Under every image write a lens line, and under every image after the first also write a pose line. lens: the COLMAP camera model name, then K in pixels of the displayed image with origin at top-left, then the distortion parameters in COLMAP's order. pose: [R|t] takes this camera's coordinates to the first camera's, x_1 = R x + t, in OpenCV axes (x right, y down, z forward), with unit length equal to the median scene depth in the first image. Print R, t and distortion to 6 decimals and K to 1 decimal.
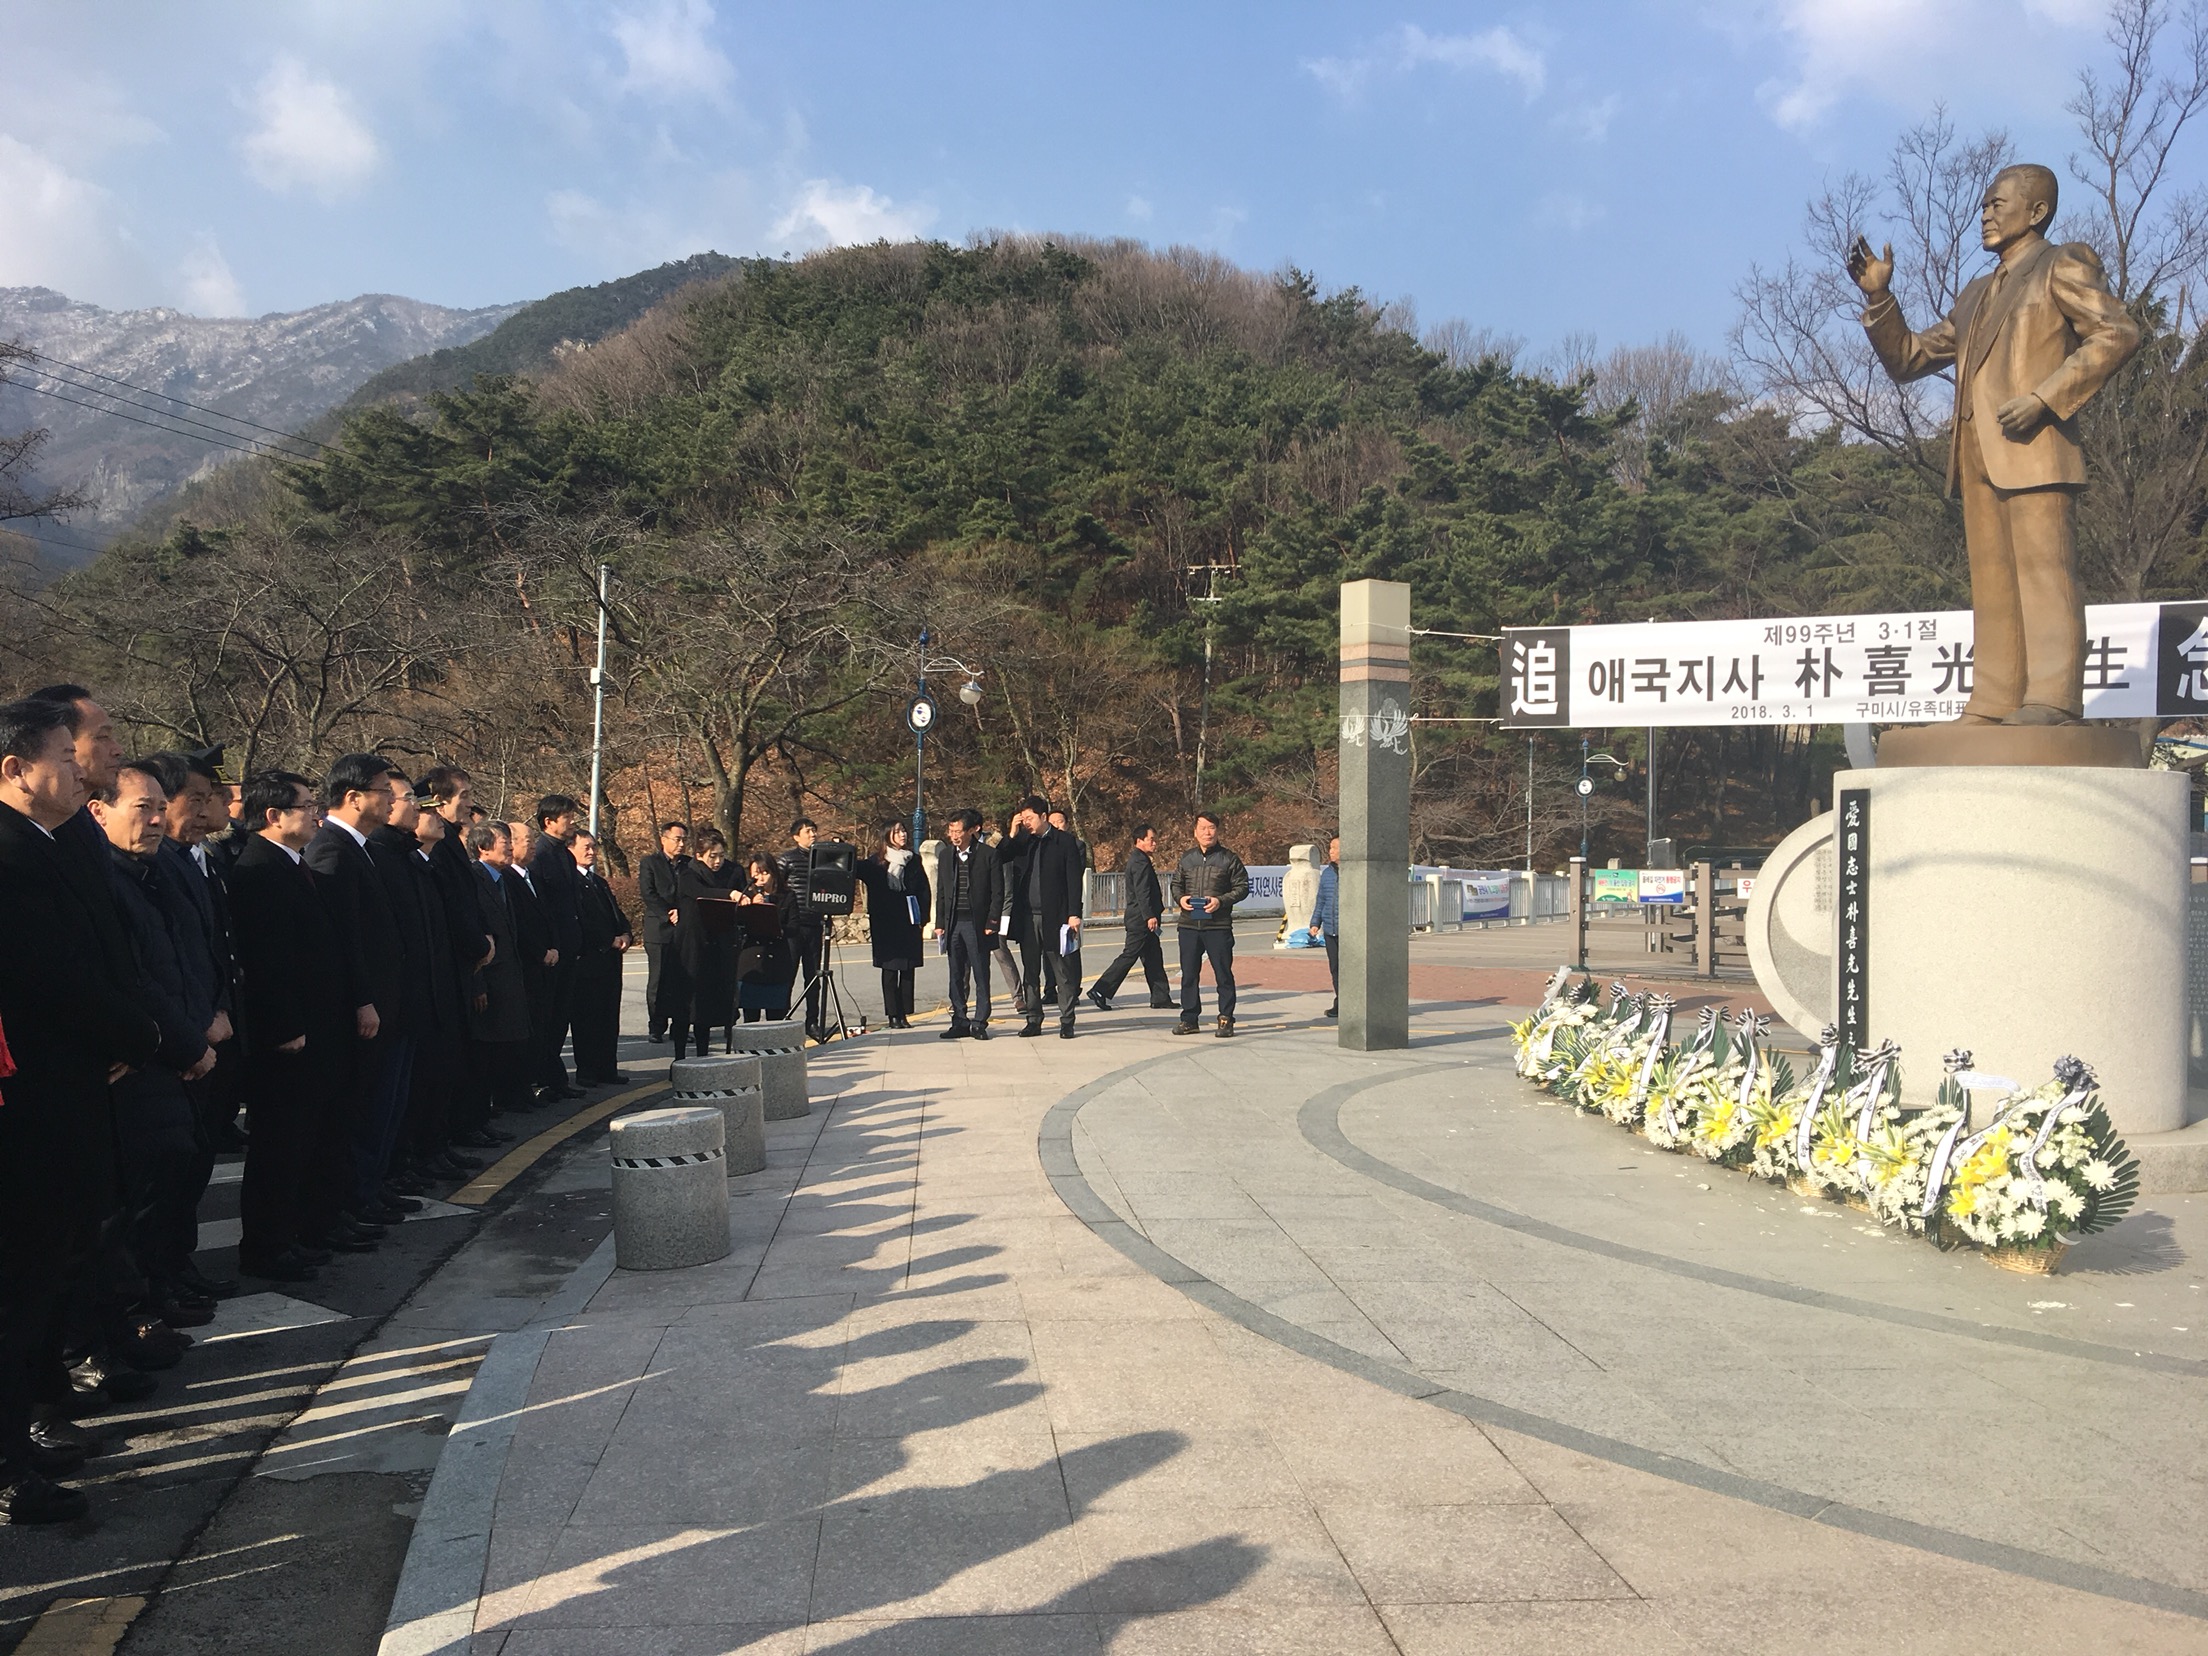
lens RADIAL K [[1818.7, 0, 1116.4], [0, 1818.7, 821.2], [0, 0, 1]] dist [0.045864, -0.081393]
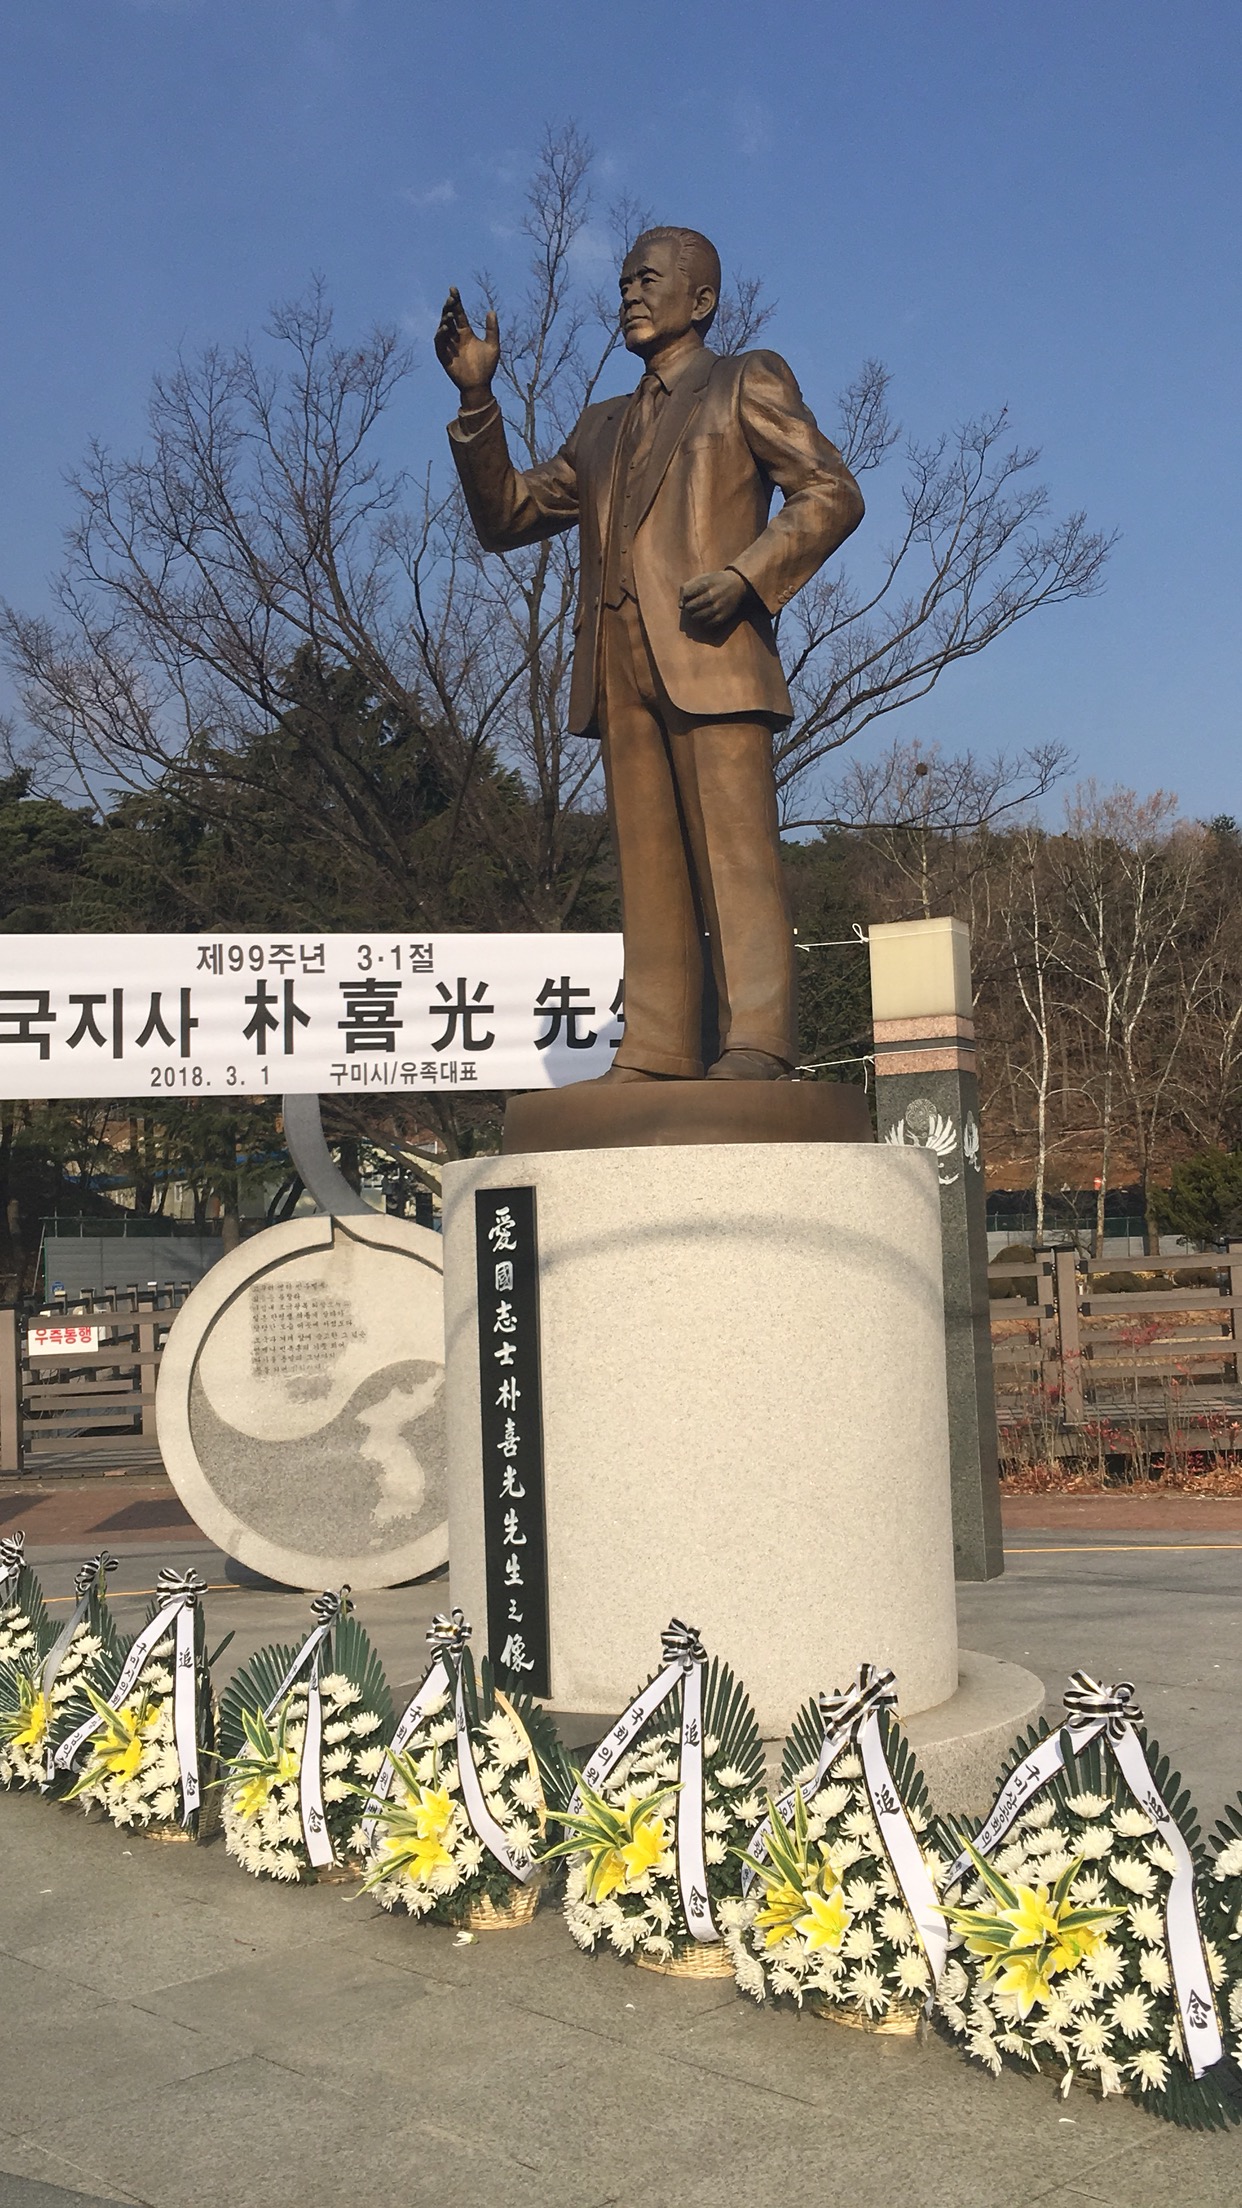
lens RADIAL K [[2307.7, 0, 709.2], [0, 2307.7, 1081.6], [0, 0, 1]] dist [0.040115, 0.000000]
pose [[0.795277, 0.003229, 0.606237, 0.000491], [0.039448, 0.997591, -0.057063, -0.003756], [-0.604961, 0.069296, 0.793234, 0.234252]]
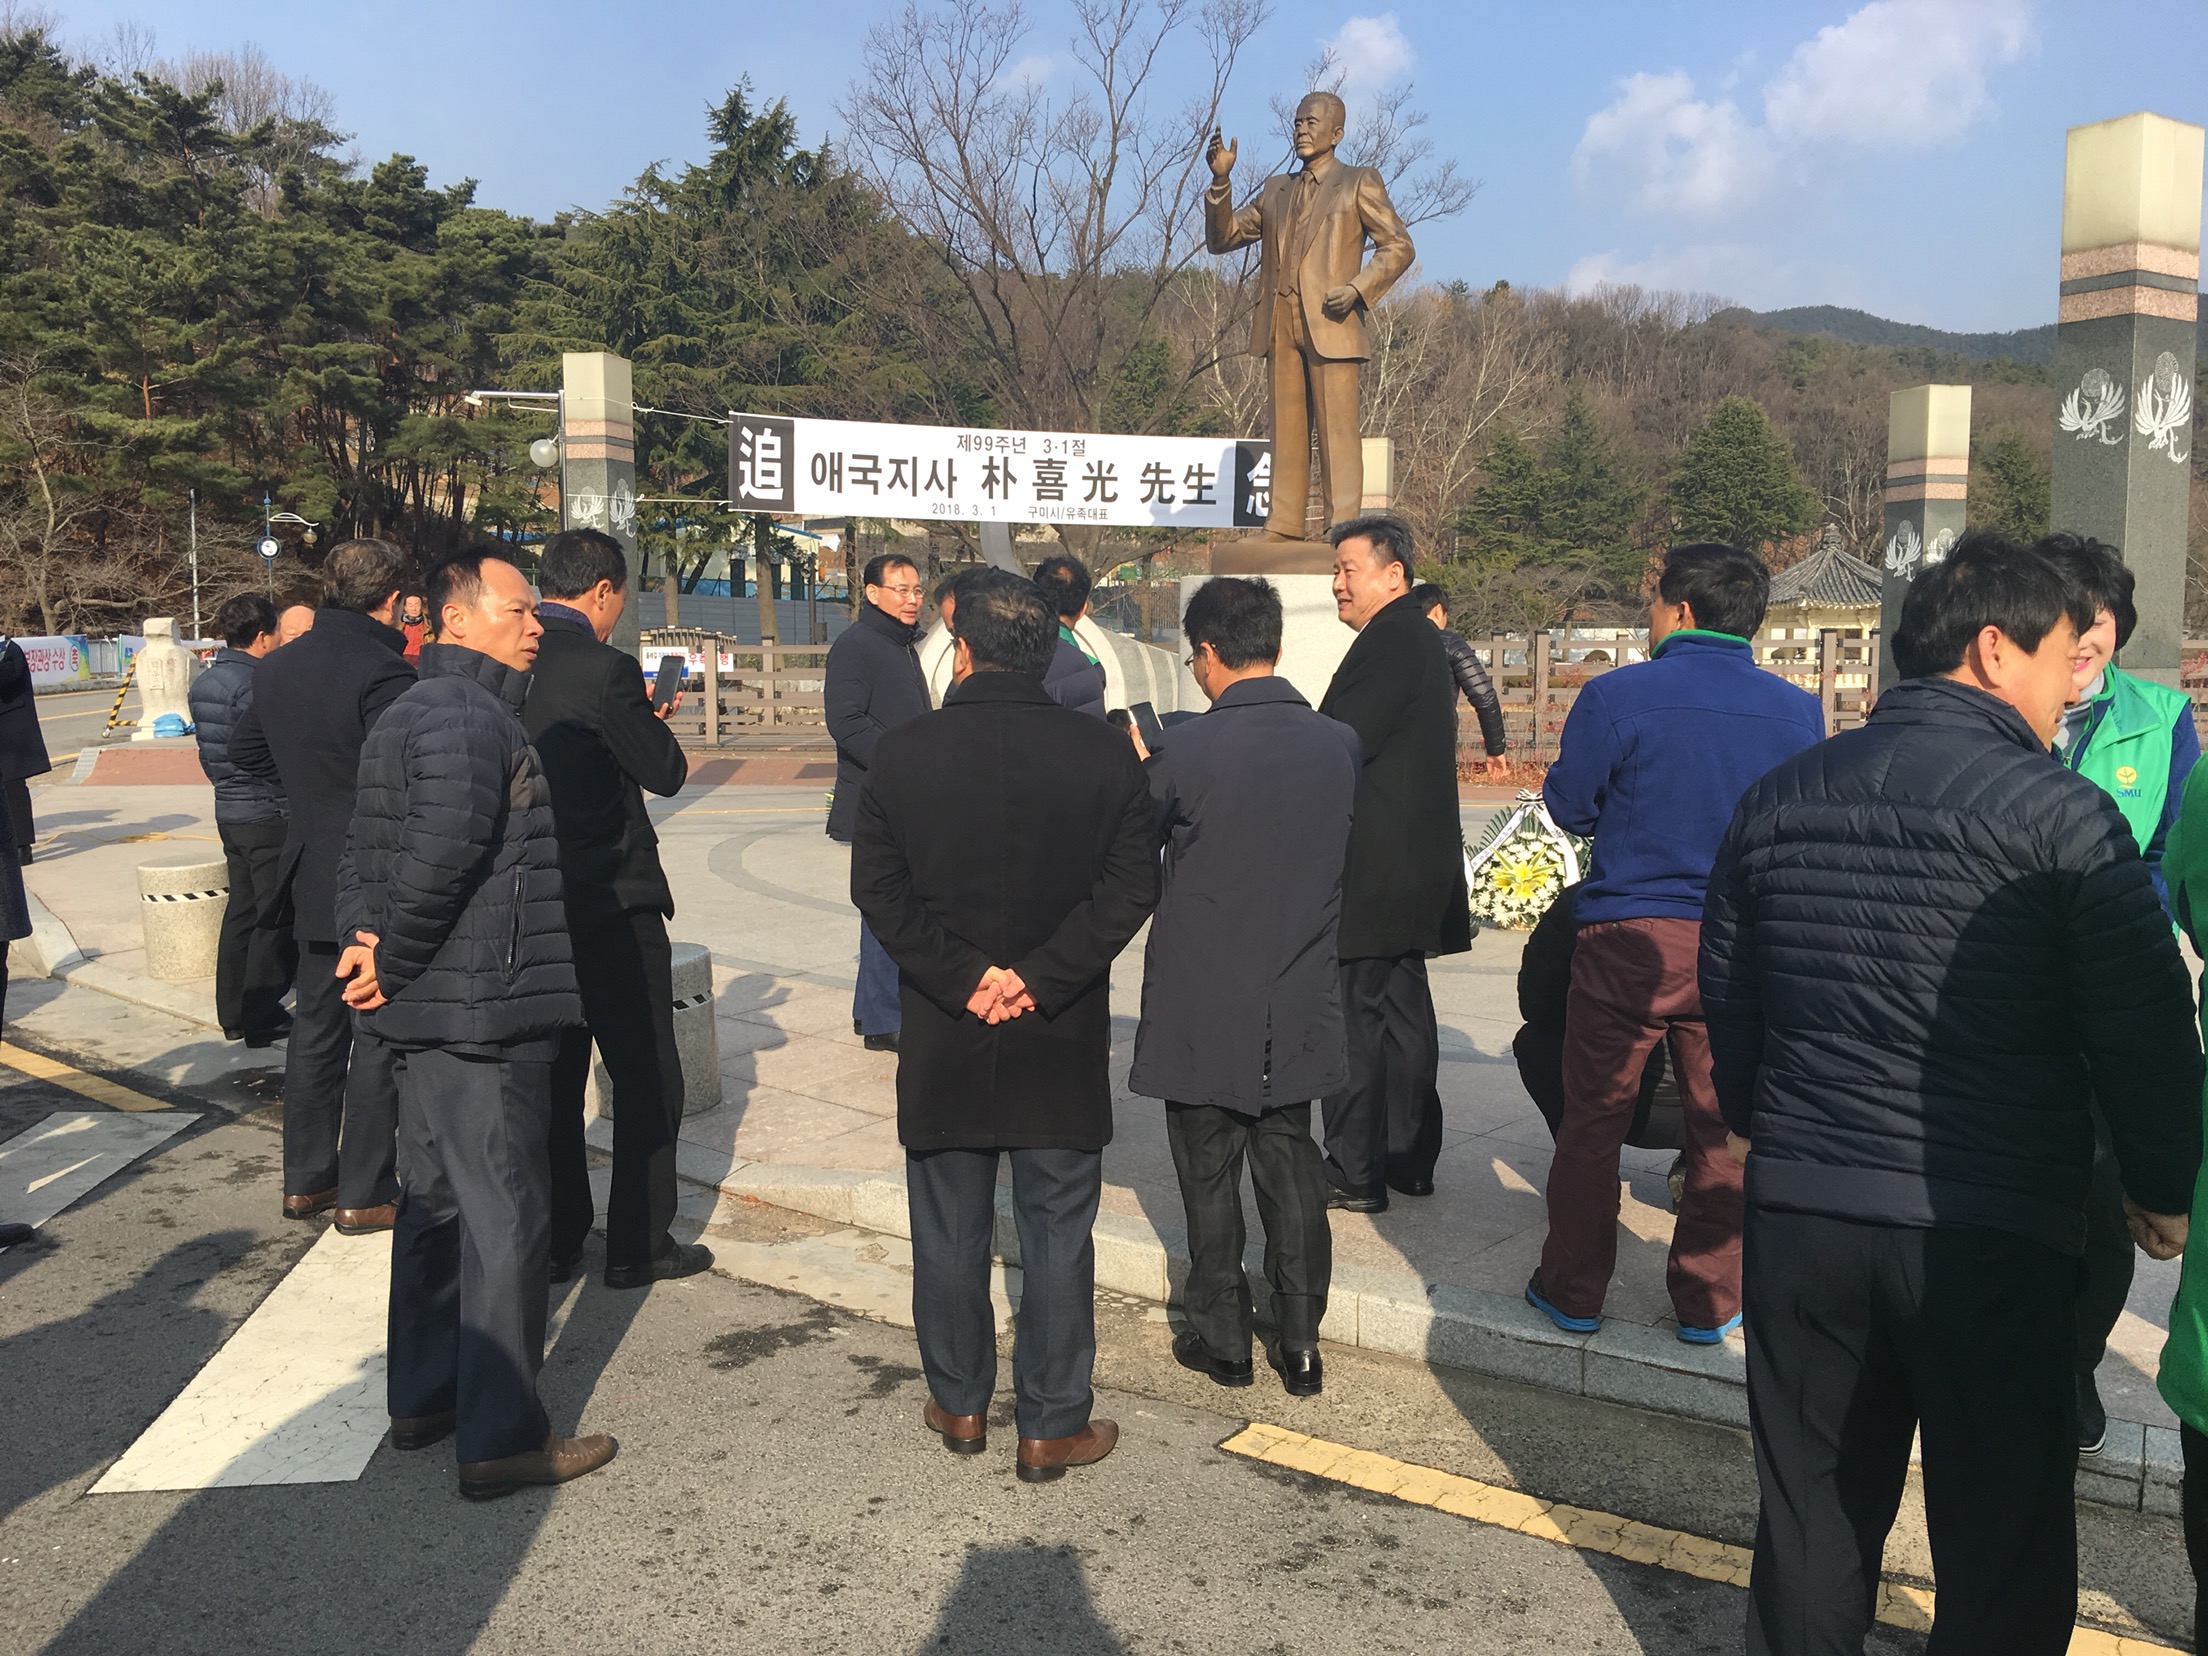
lens RADIAL K [[1818.7, 0, 1142.3], [0, 1818.7, 786.0], [0, 0, 1]] dist [0.045864, -0.081393]
pose [[0.754776, -0.053038, 0.653835, -0.300573], [-0.017419, 0.994754, 0.100801, -0.004759], [-0.655751, -0.087471, 0.749892, 0.060847]]
